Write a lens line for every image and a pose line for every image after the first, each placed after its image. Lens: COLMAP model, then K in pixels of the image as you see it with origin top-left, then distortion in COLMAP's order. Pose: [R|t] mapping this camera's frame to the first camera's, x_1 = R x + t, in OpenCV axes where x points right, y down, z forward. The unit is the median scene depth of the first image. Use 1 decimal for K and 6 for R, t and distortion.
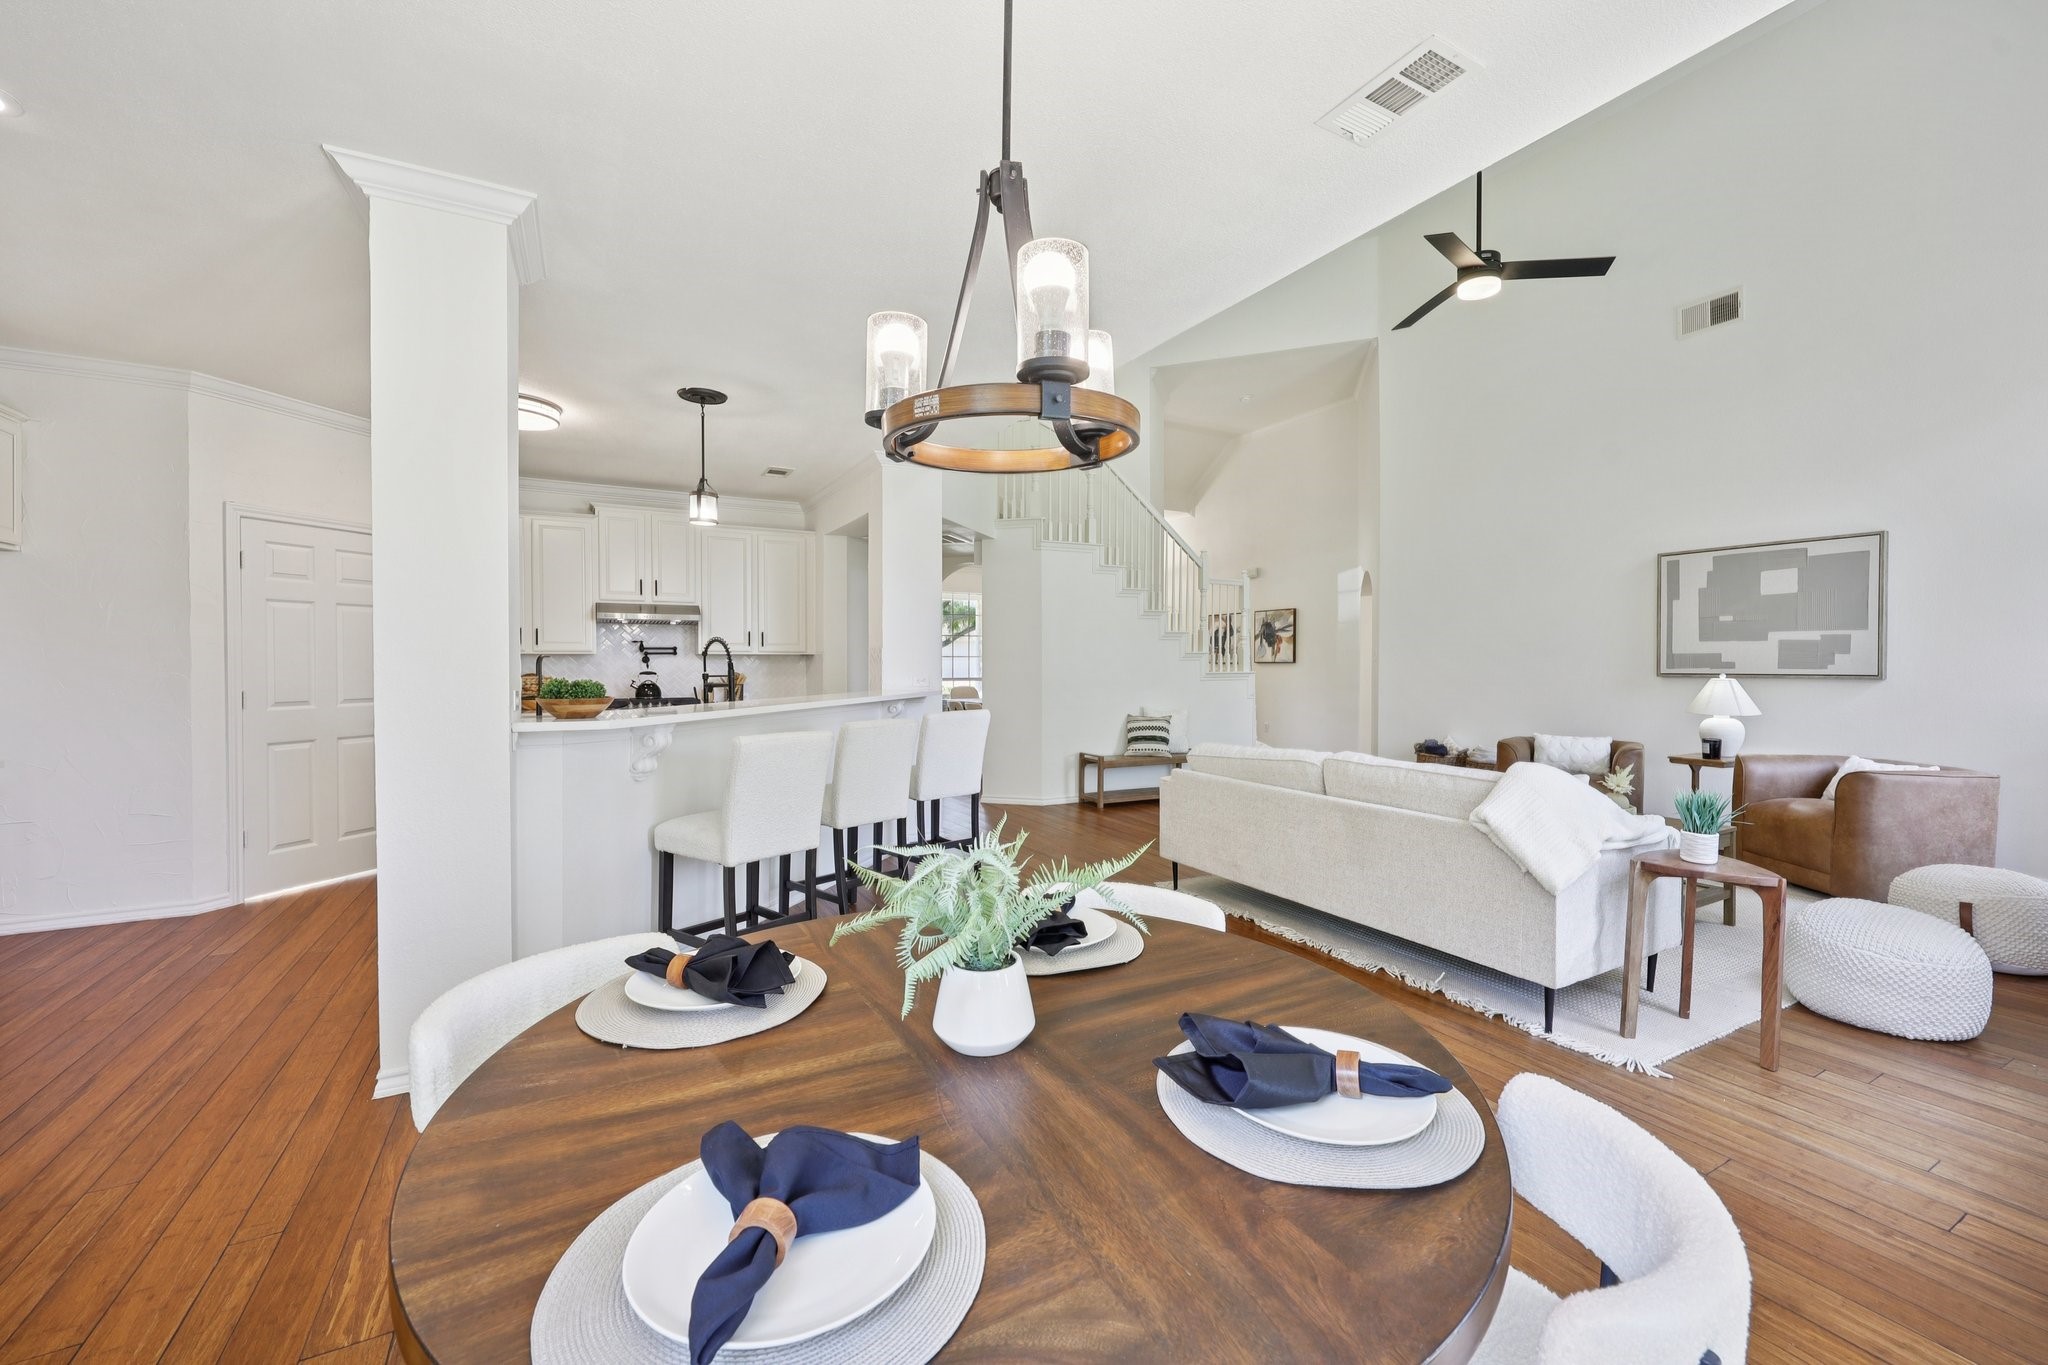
lens RADIAL K [[828.5, 0, 1025.7], [0, 828.5, 671.1], [0, 0, 1]] dist [0.001866, -0.000540]
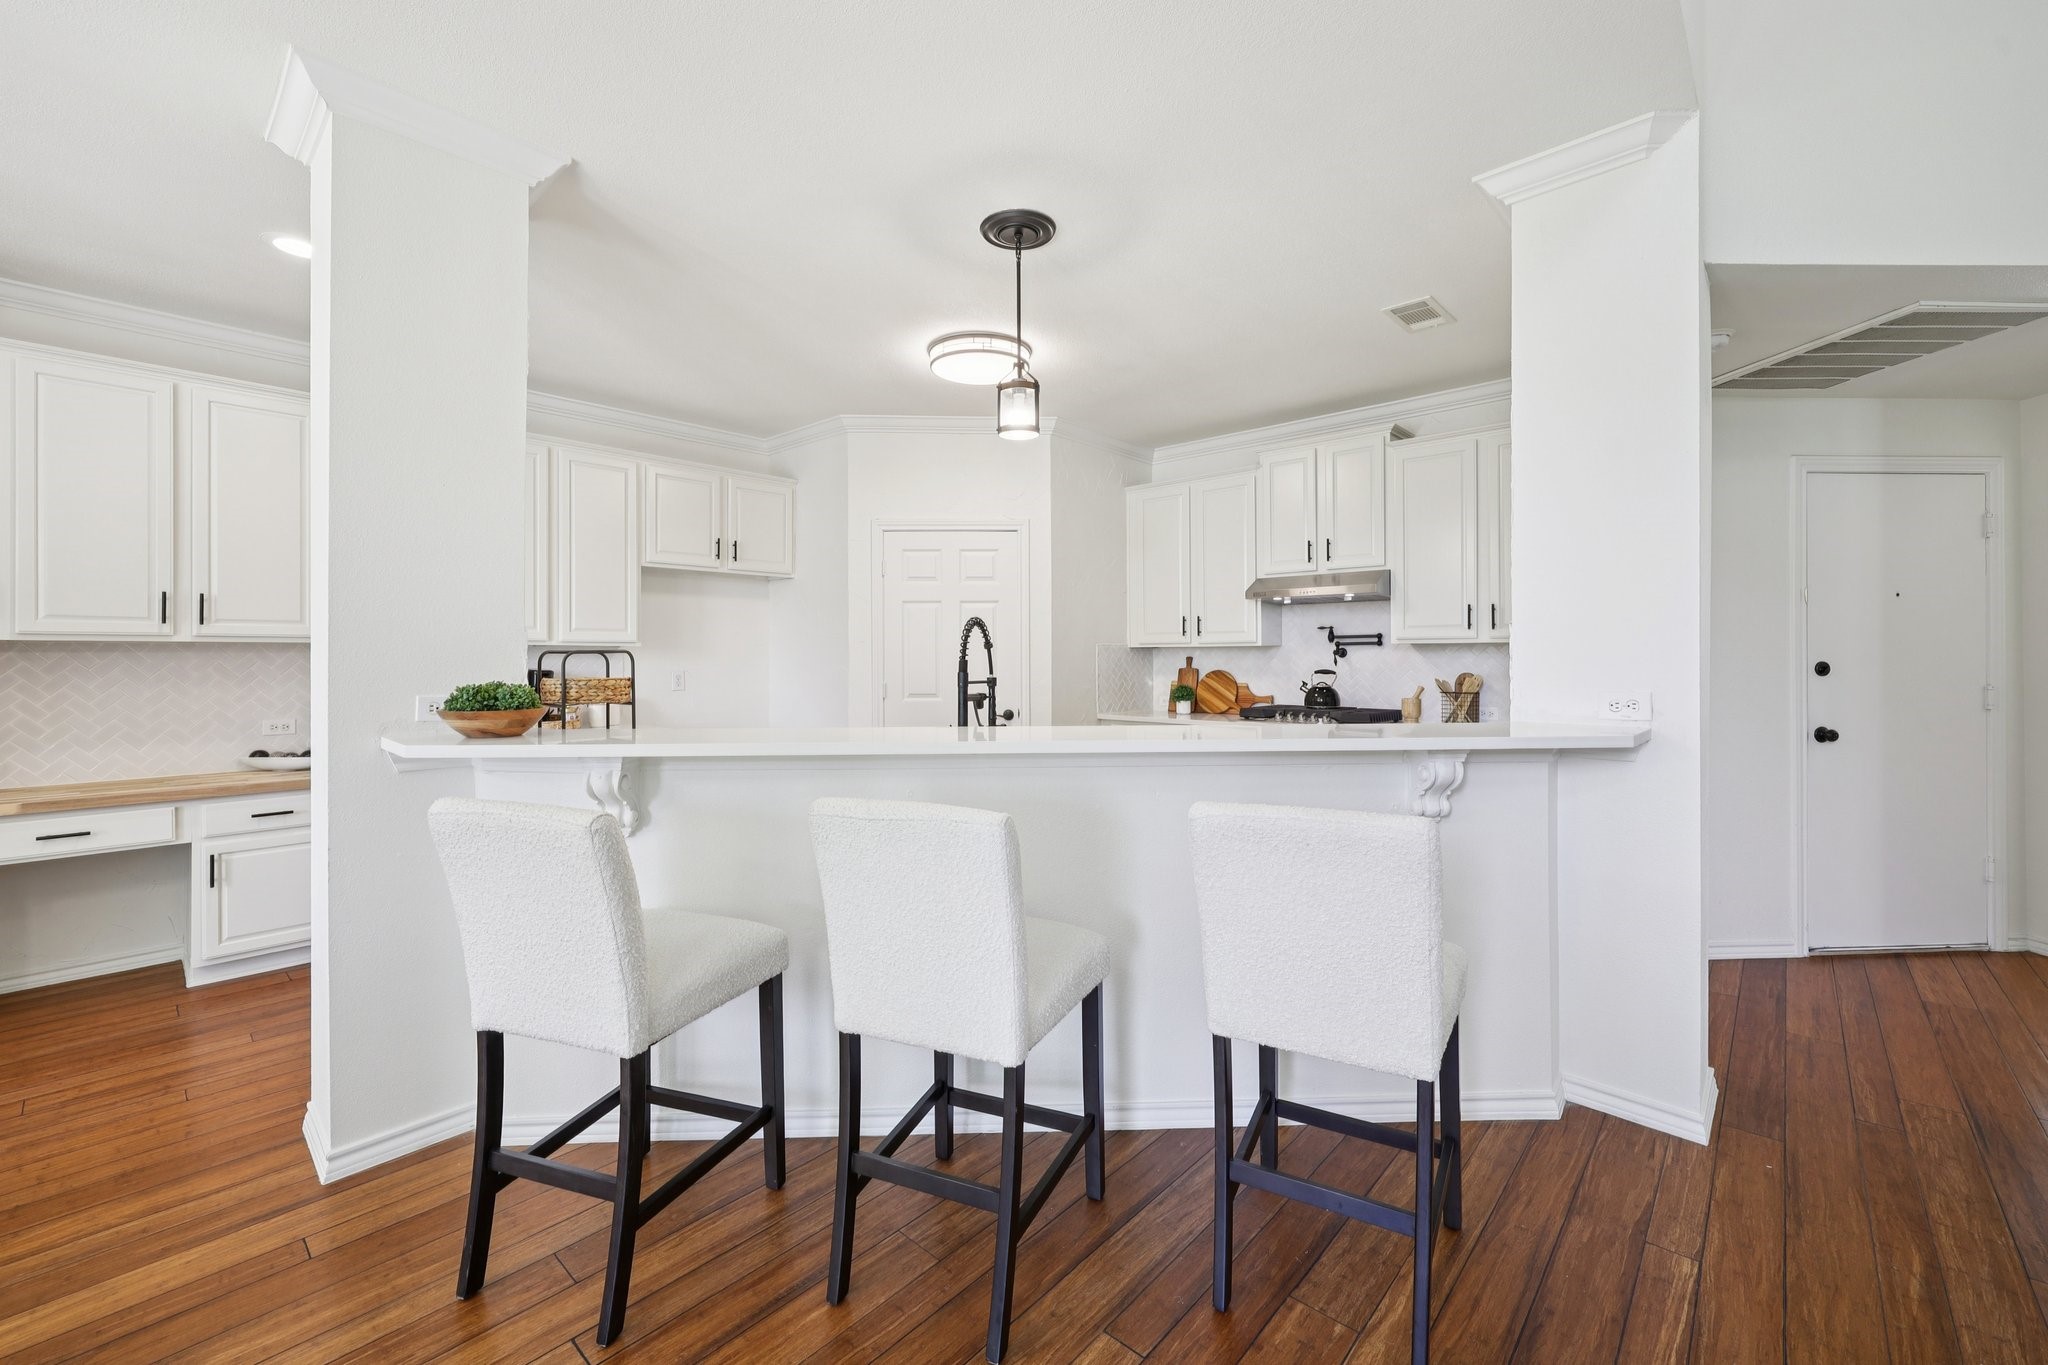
lens RADIAL K [[828.5, 0, 1024.6], [0, 828.5, 657.1], [0, 0, 1]] dist [0.001866, -0.000540]
pose [[0.317259, 0.000935, -0.948338, 0.161336], [-0.007657, 0.999969, -0.001575, -0.008960], [0.948308, 0.007762, 0.317257, 0.645178]]
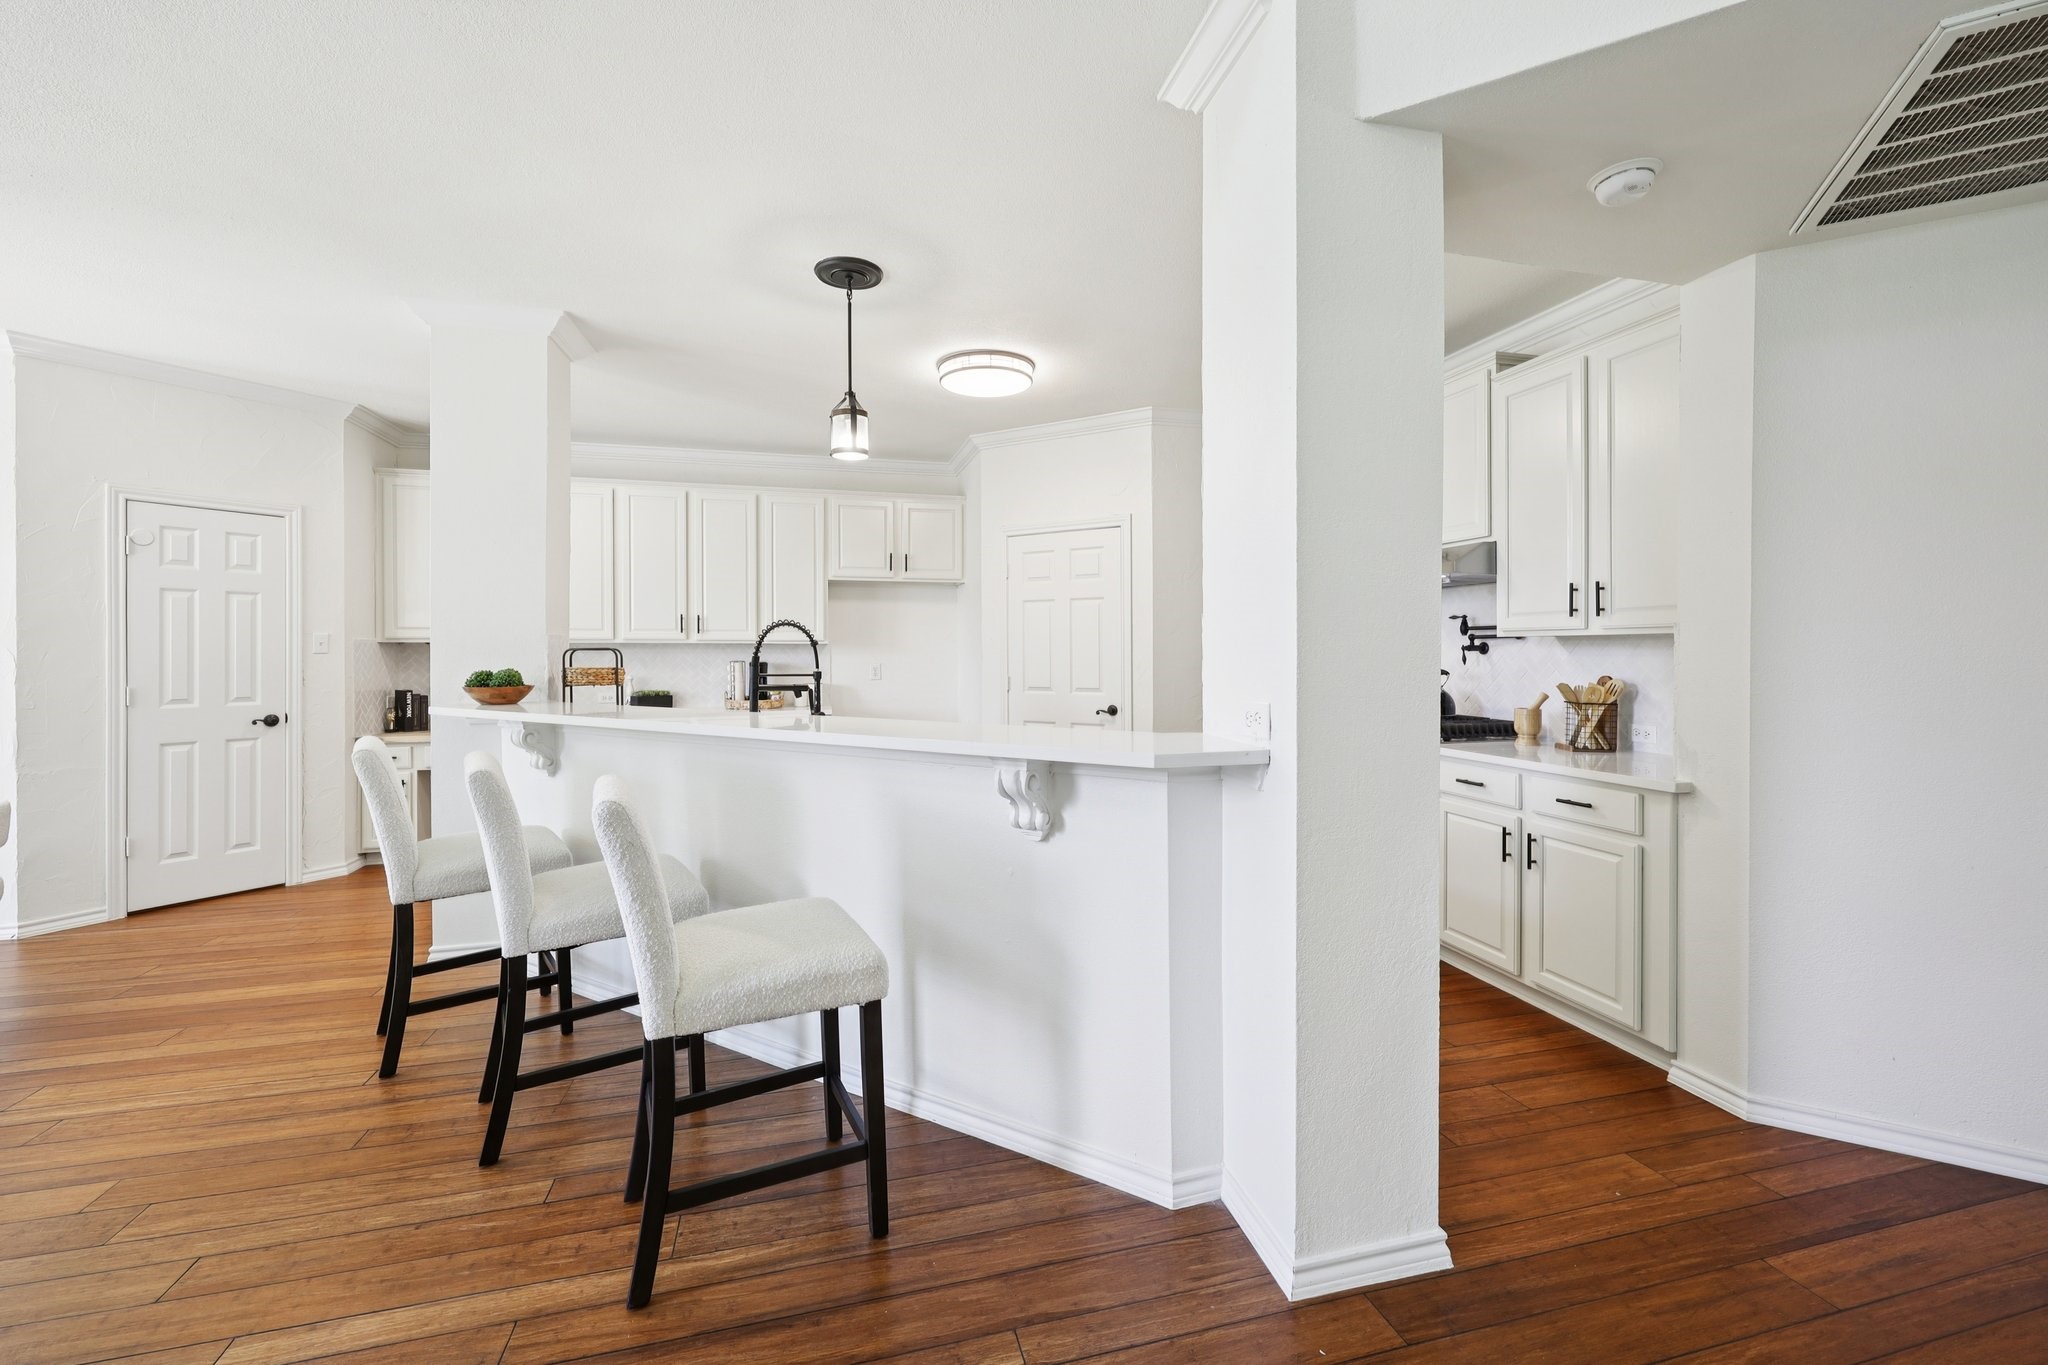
lens RADIAL K [[828.5, 0, 1028.1], [0, 828.5, 655.0], [0, 0, 1]] dist [0.001866, -0.000540]
pose [[-0.247317, 0.005007, -0.968922, 0.200990], [-0.008207, 0.999940, 0.007262, -0.013736], [0.968900, 0.009748, -0.247261, 1.050776]]
